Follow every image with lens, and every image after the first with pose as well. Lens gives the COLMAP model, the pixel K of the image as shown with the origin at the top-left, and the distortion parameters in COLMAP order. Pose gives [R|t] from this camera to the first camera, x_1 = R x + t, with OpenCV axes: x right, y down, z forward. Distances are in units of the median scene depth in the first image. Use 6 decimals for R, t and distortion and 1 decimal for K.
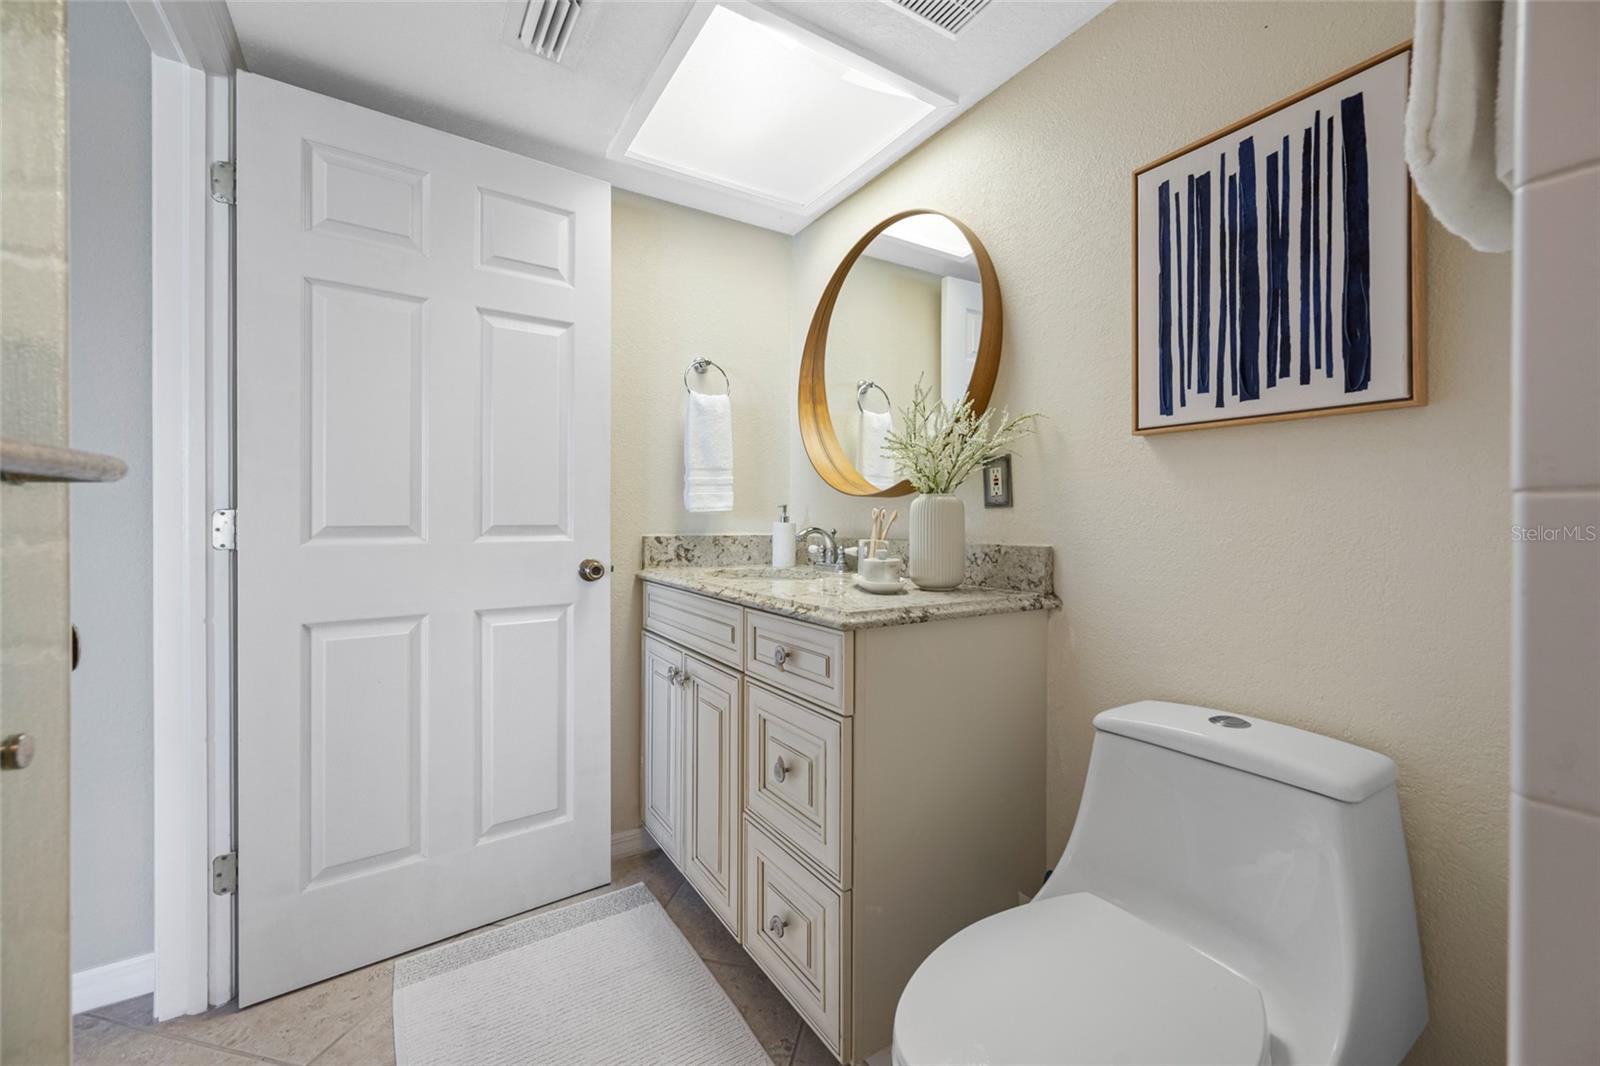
lens RADIAL K [[636.0, 0, 819.1], [0, 636.0, 525.8], [0, 0, 1]] dist [-0.008185, -0.000262]
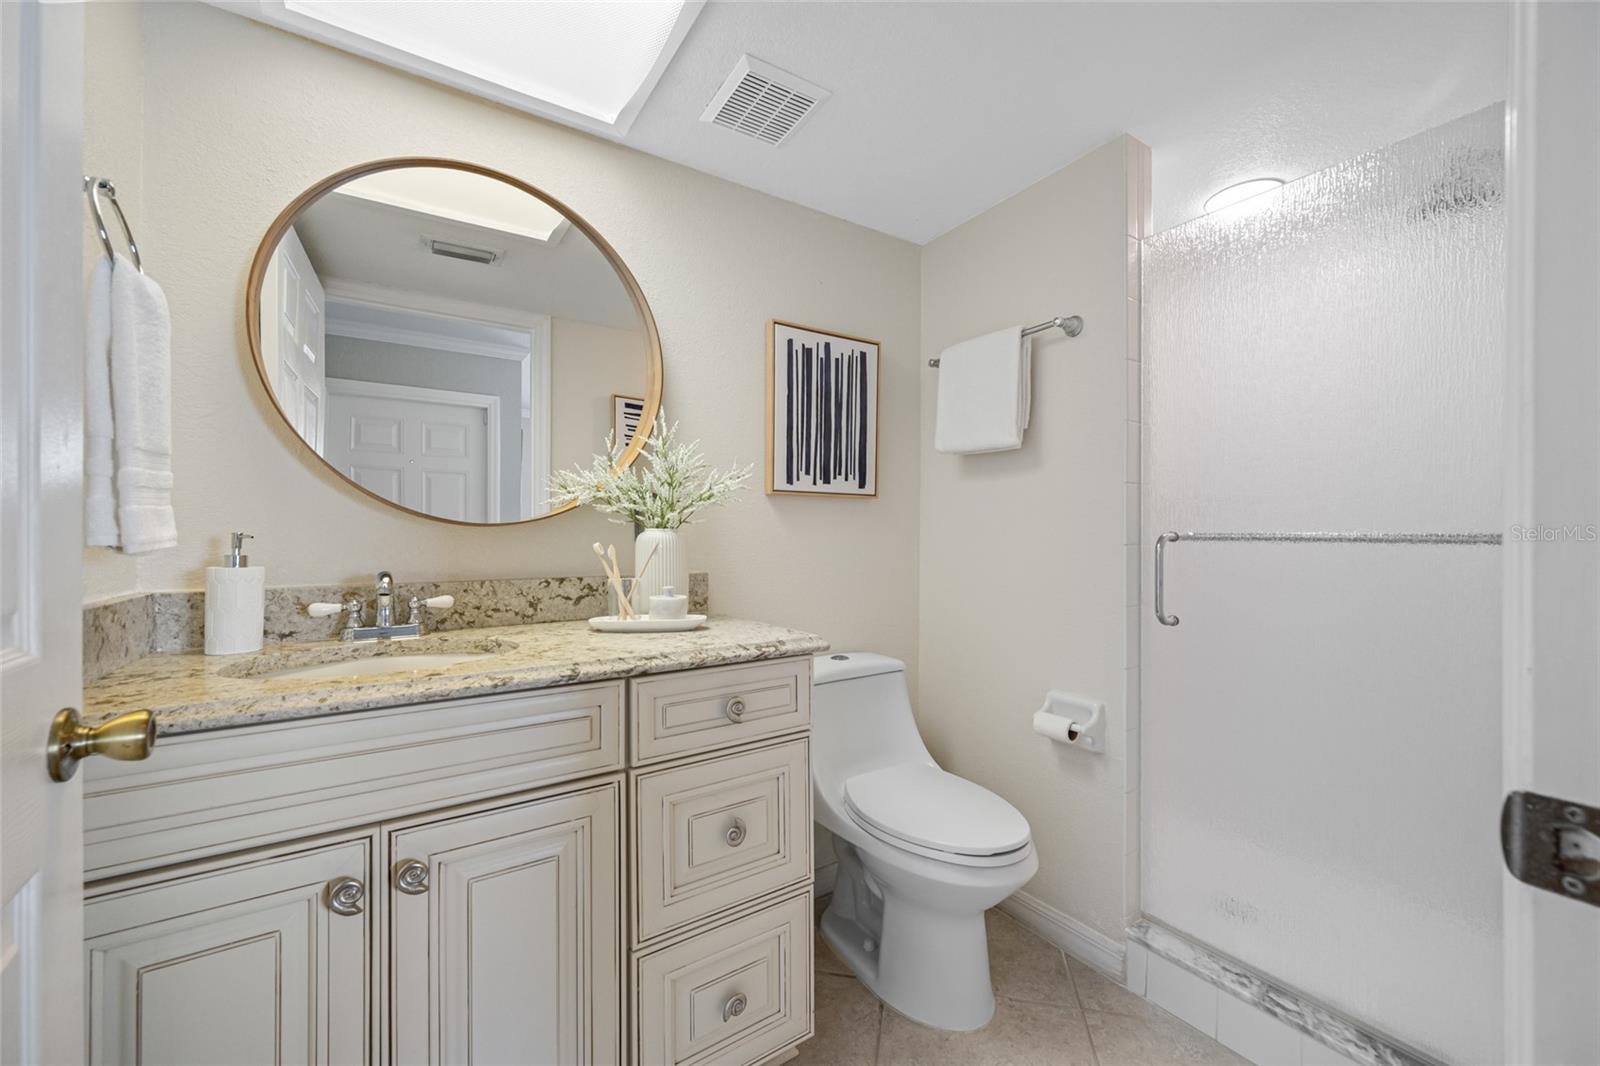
lens RADIAL K [[641.9, 0, 812.8], [0, 641.9, 533.8], [0, 0, 1]] dist [-0.002432, -0.000341]
pose [[-0.023196, -0.004145, 0.999722, -1.132992], [0.008333, 0.999956, 0.004340, -0.059048], [-0.999696, 0.008431, -0.023160, 1.033833]]
